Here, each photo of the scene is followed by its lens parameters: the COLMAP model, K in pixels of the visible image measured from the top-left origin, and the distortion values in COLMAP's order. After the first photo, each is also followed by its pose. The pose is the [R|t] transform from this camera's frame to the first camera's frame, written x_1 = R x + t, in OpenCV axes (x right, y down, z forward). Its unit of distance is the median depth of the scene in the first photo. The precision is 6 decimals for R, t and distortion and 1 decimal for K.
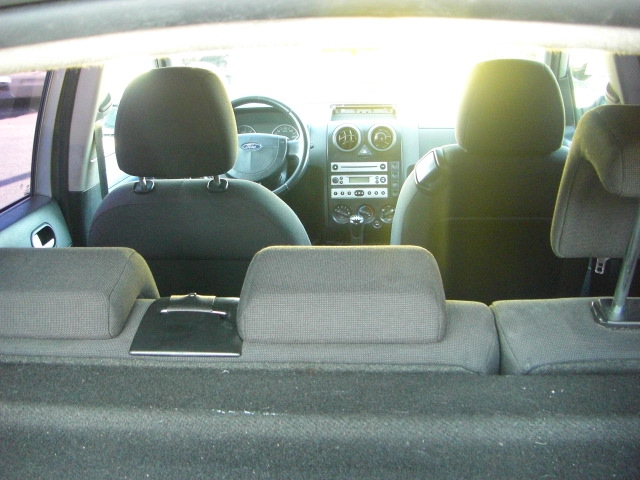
lens RADIAL K [[727.1, 0, 287.8], [0, 727.1, 212.5], [0, 0, 1]] dist [-0.171020, 0.064165]
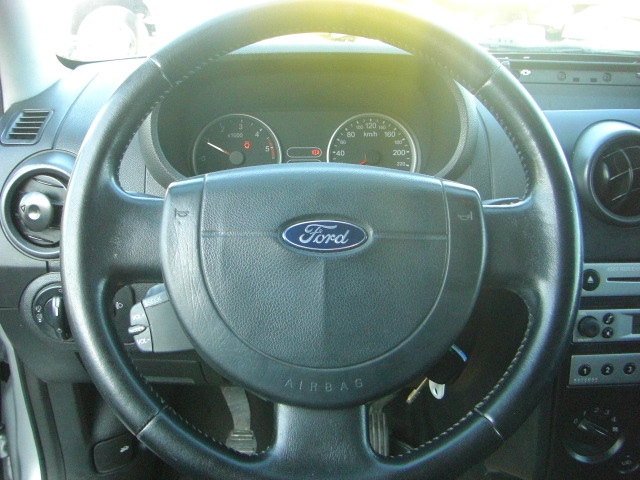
lens RADIAL K [[727.1, 0, 287.8], [0, 727.1, 212.5], [0, 0, 1]] dist [-0.171020, 0.064165]
pose [[0.993631, -0.003073, 0.112645, -0.081377], [-0.003344, 0.998384, 0.056736, -0.104227], [-0.112637, -0.056752, 0.992014, 0.753265]]
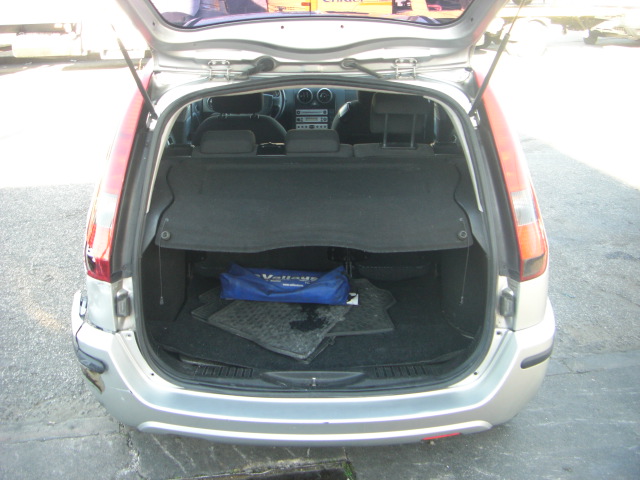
lens RADIAL K [[727.1, 0, 287.8], [0, 727.1, 212.5], [0, 0, 1]] dist [-0.171020, 0.064165]
pose [[0.997123, -0.001201, 0.075787, -0.097816], [-0.003677, 0.997931, 0.064194, 0.070350], [-0.075708, -0.064288, 0.995055, -0.801839]]
